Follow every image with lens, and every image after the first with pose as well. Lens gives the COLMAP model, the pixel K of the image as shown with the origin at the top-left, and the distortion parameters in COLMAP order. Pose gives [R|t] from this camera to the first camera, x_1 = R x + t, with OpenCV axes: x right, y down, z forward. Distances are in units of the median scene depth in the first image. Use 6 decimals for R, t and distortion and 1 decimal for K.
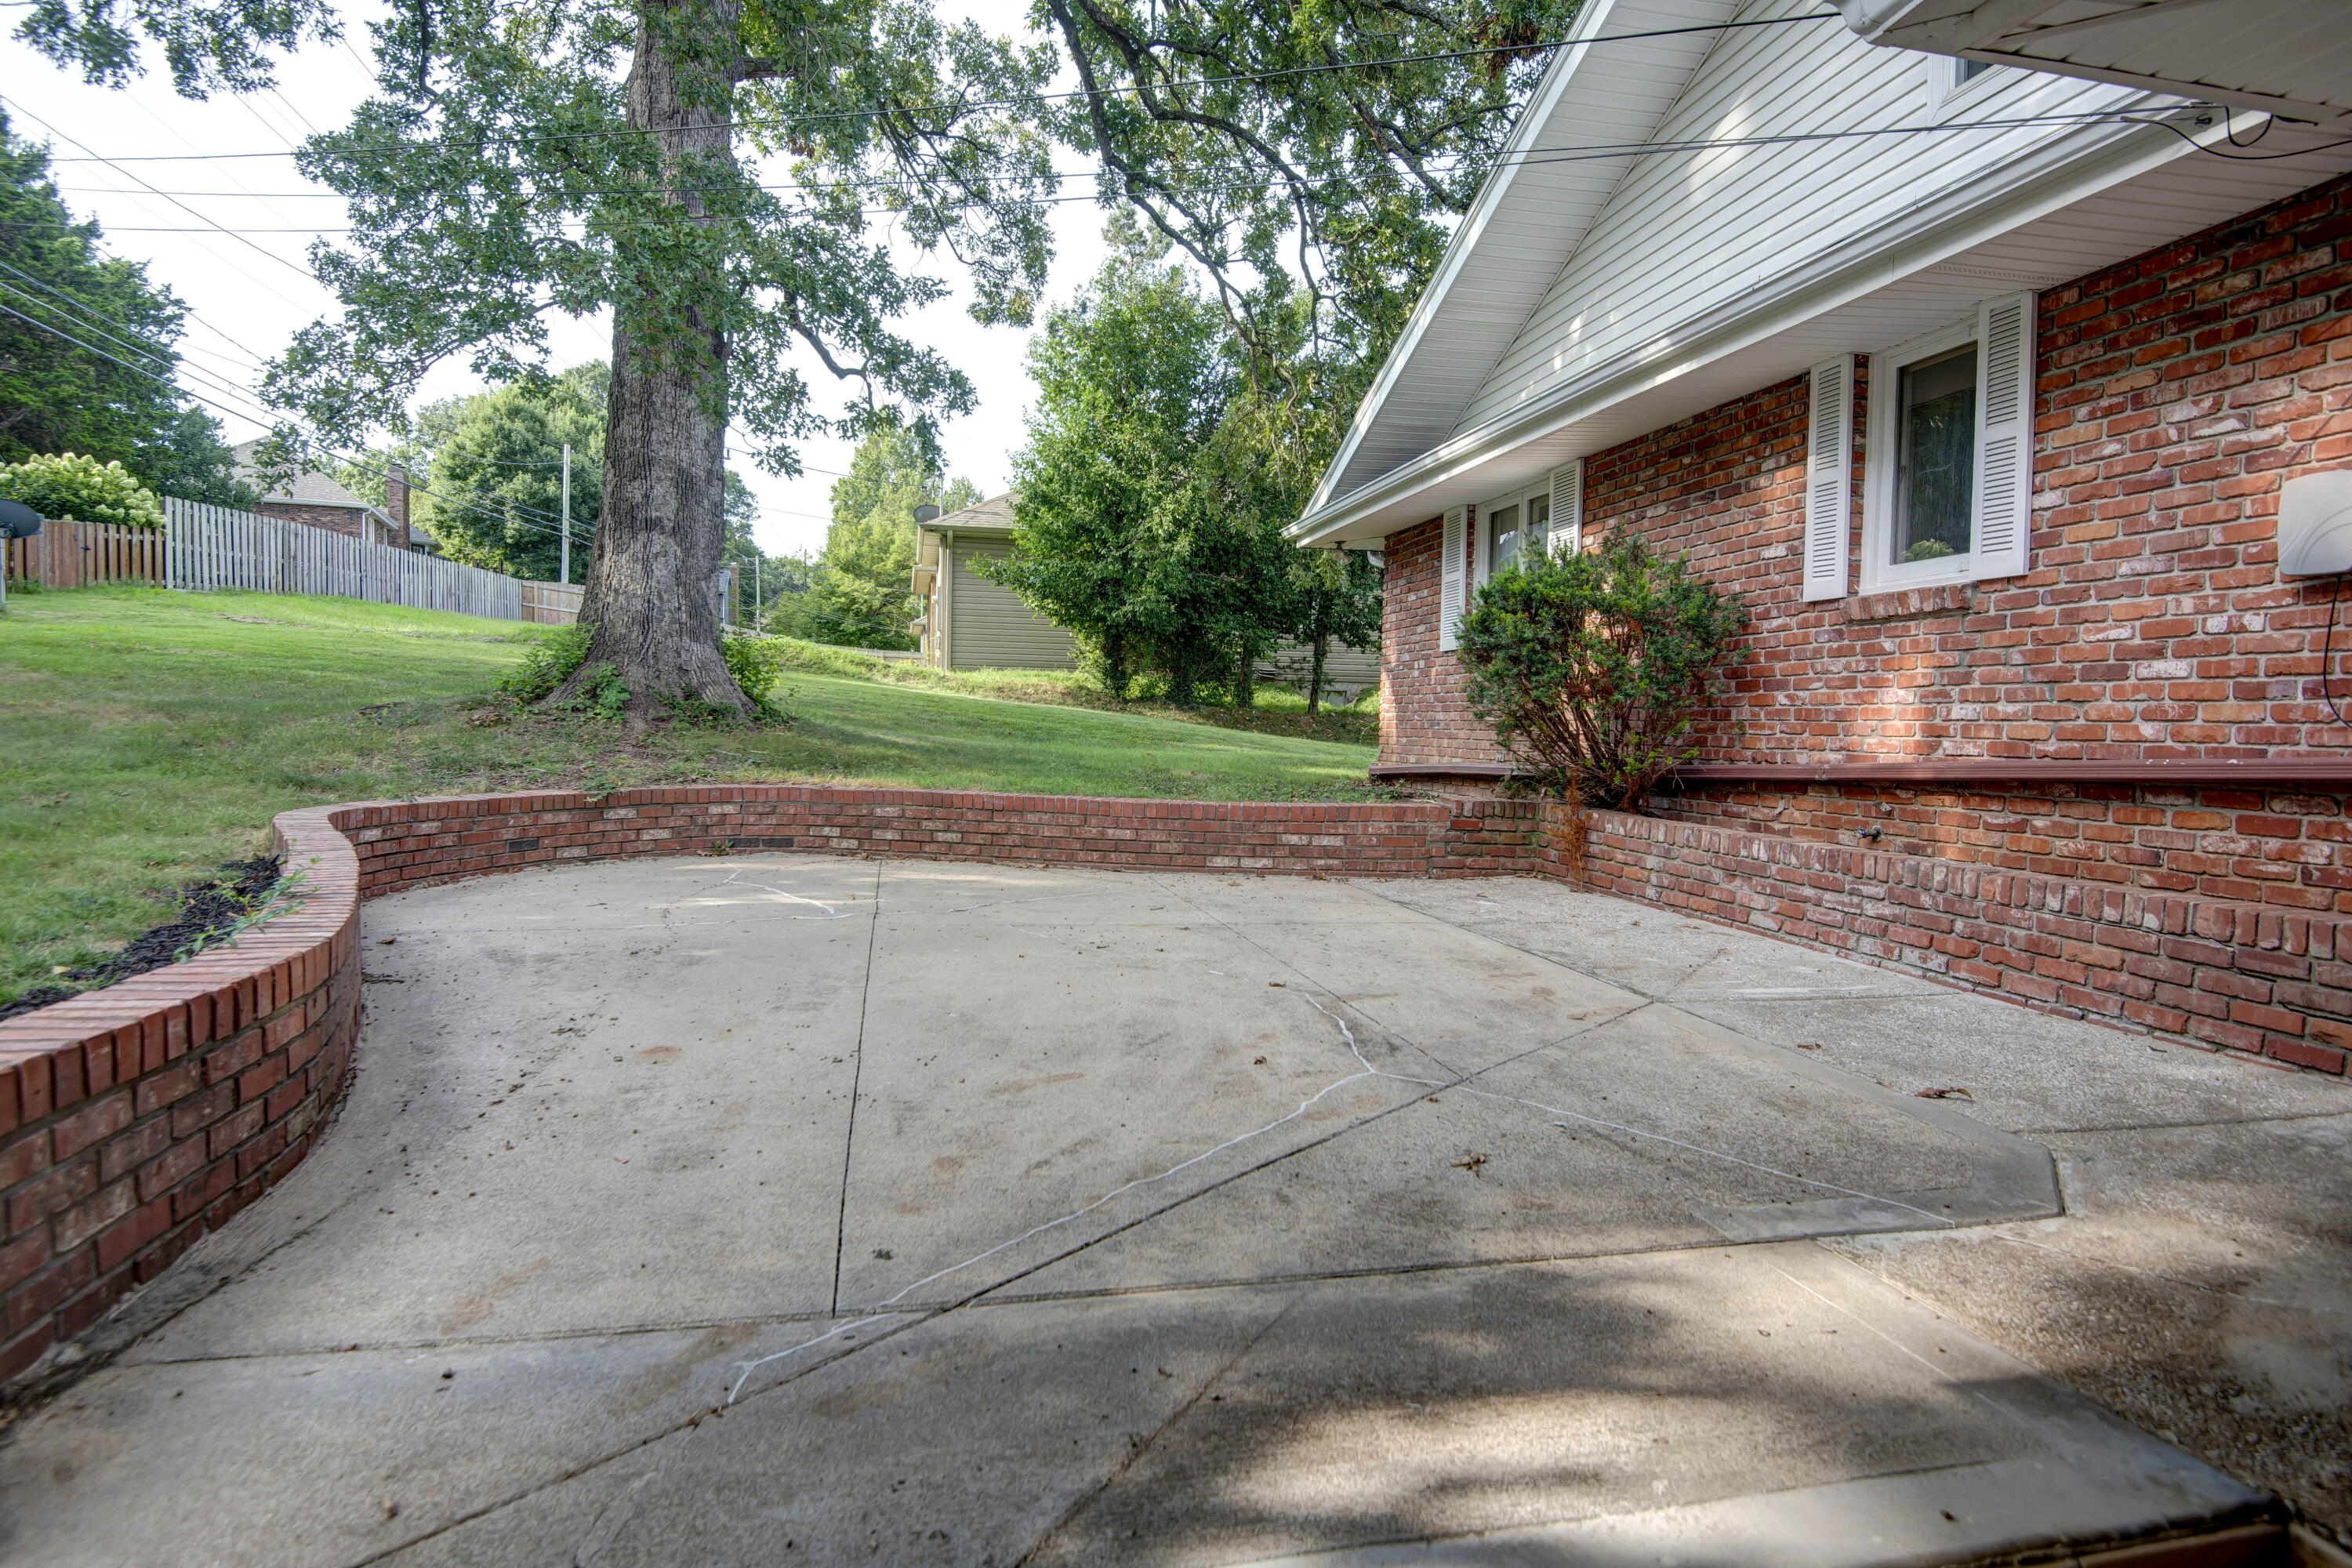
lens RADIAL K [[1296.2, 0, 1176.0], [0, 1296.2, 784.0], [0, 0, 1]] dist [0.042021, -0.053475]
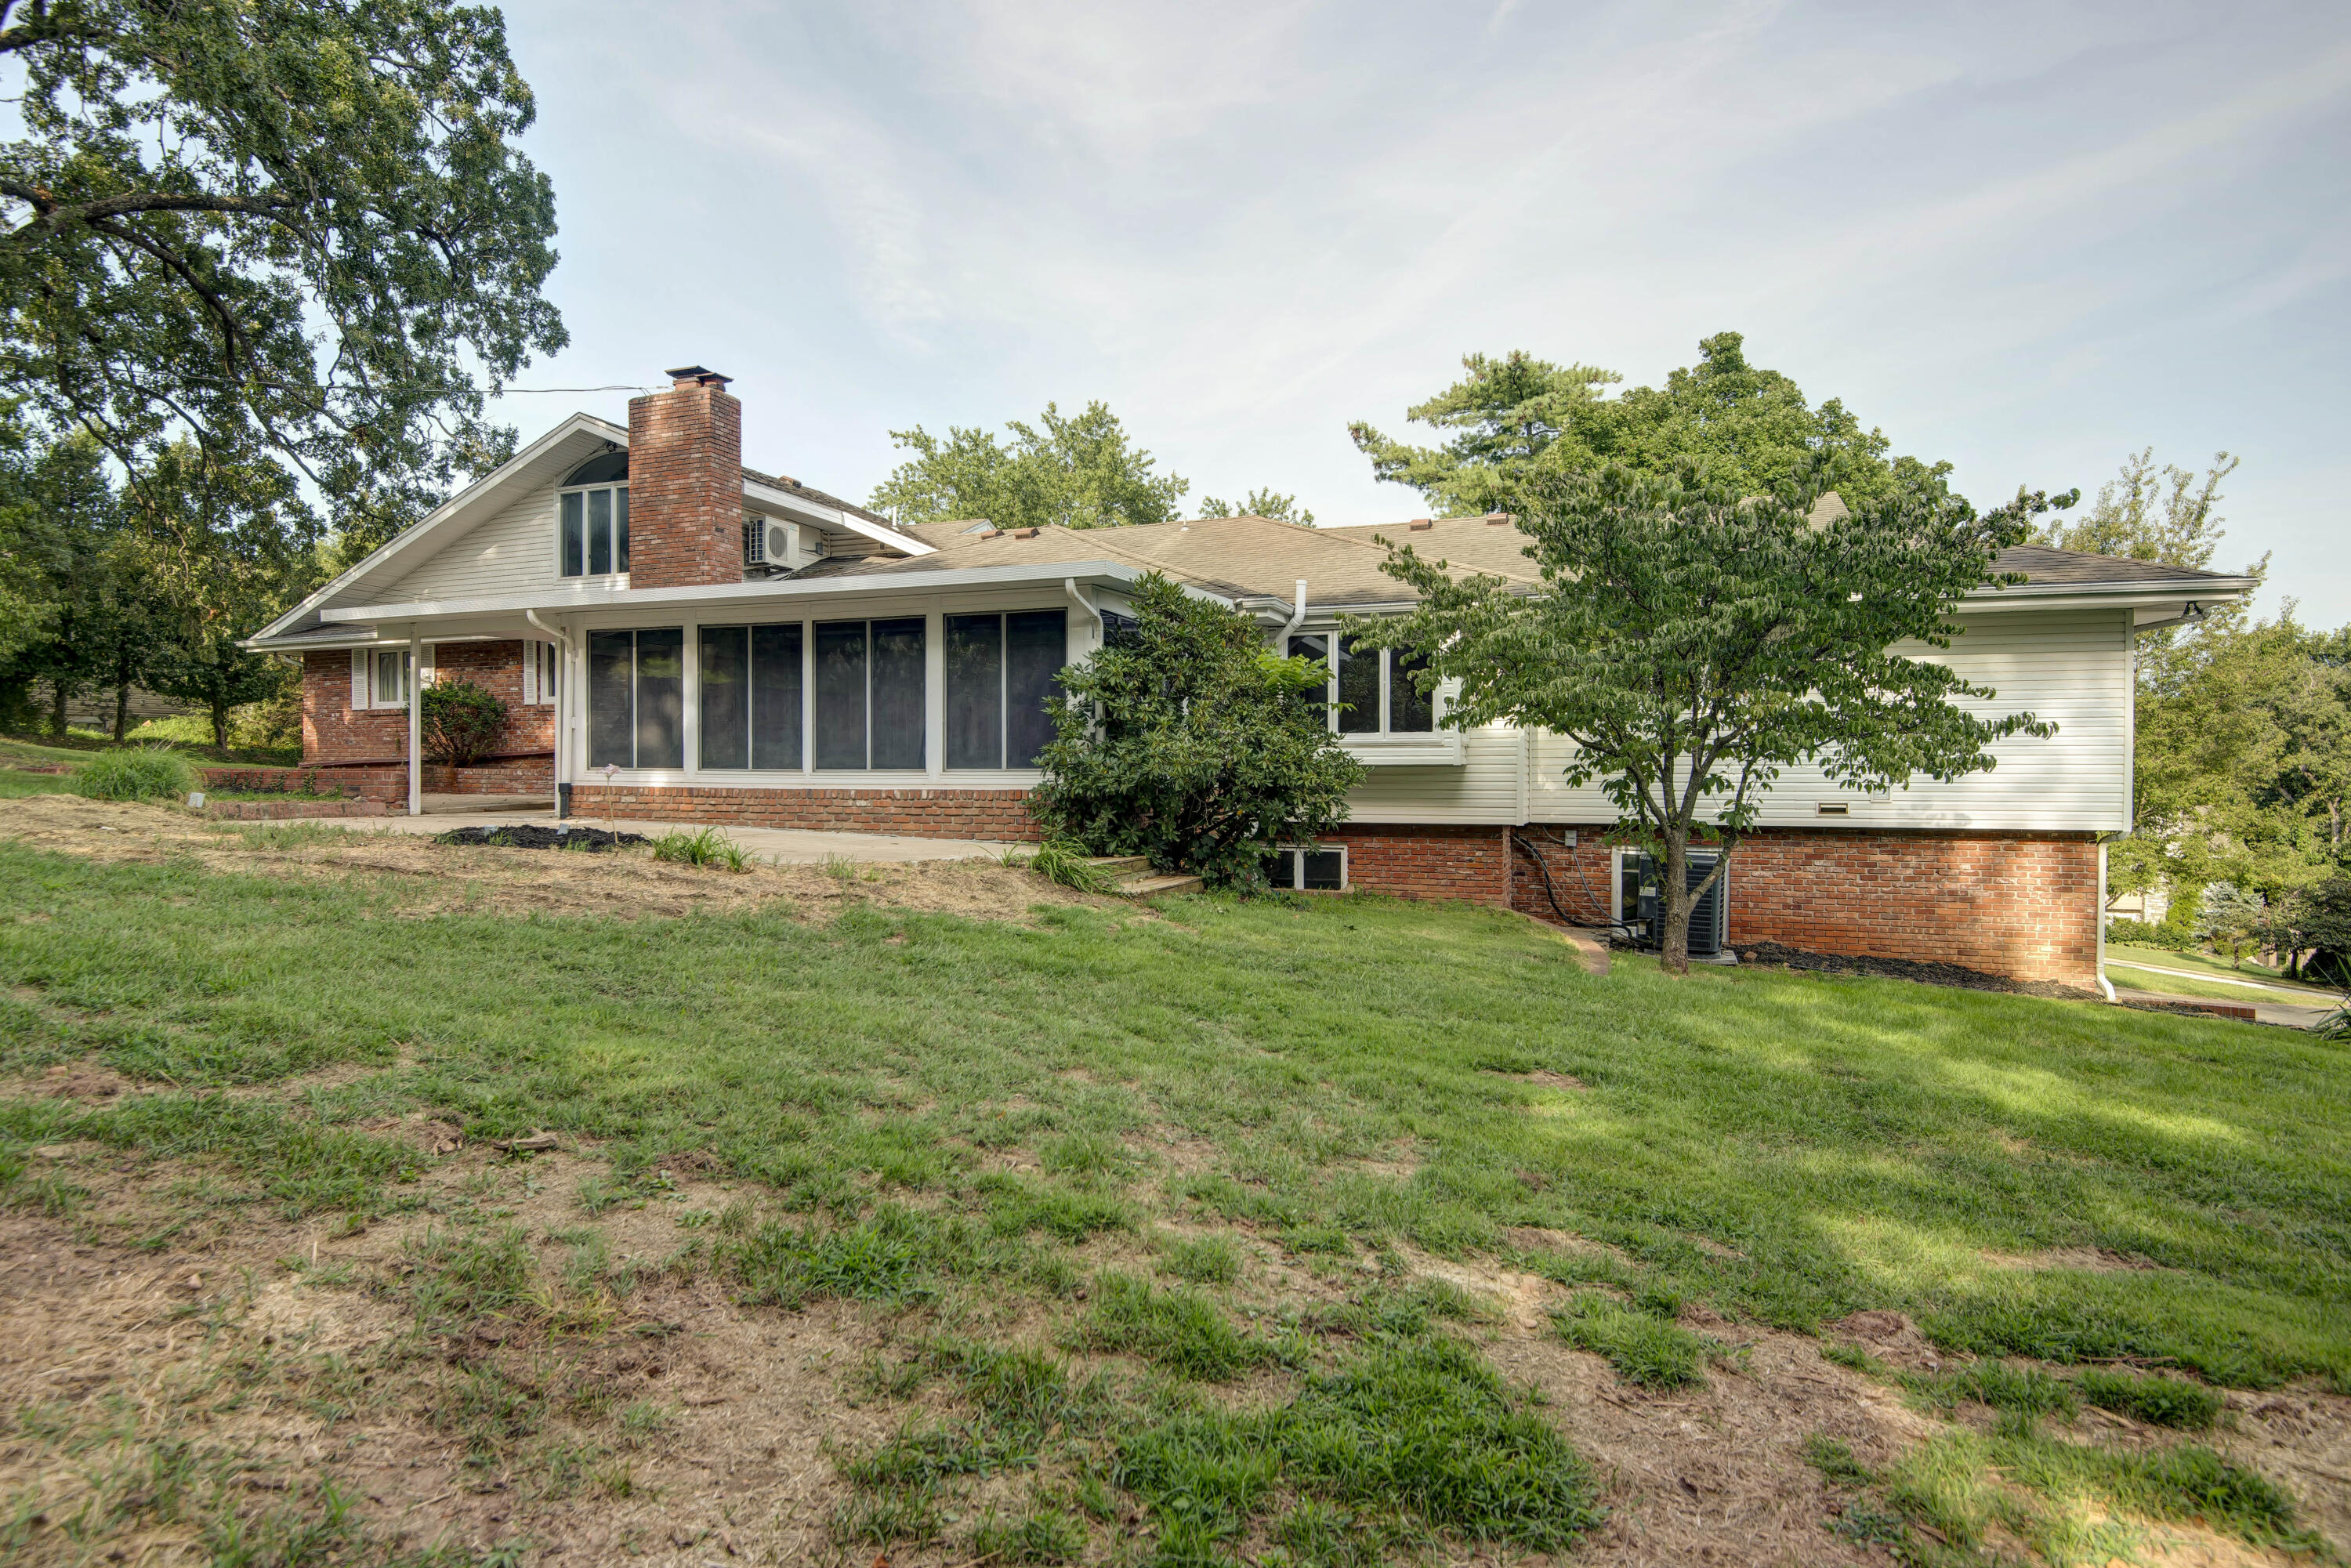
lens RADIAL K [[1295.6, 0, 1175.5], [0, 1295.6, 784.0], [0, 0, 1]] dist [0.042021, -0.053475]
pose [[0.579062, -0.029924, 0.814734, -1.267042], [0.049419, 0.998777, 0.001560, 0.142678], [-0.813784, 0.039360, 0.579833, -2.264856]]
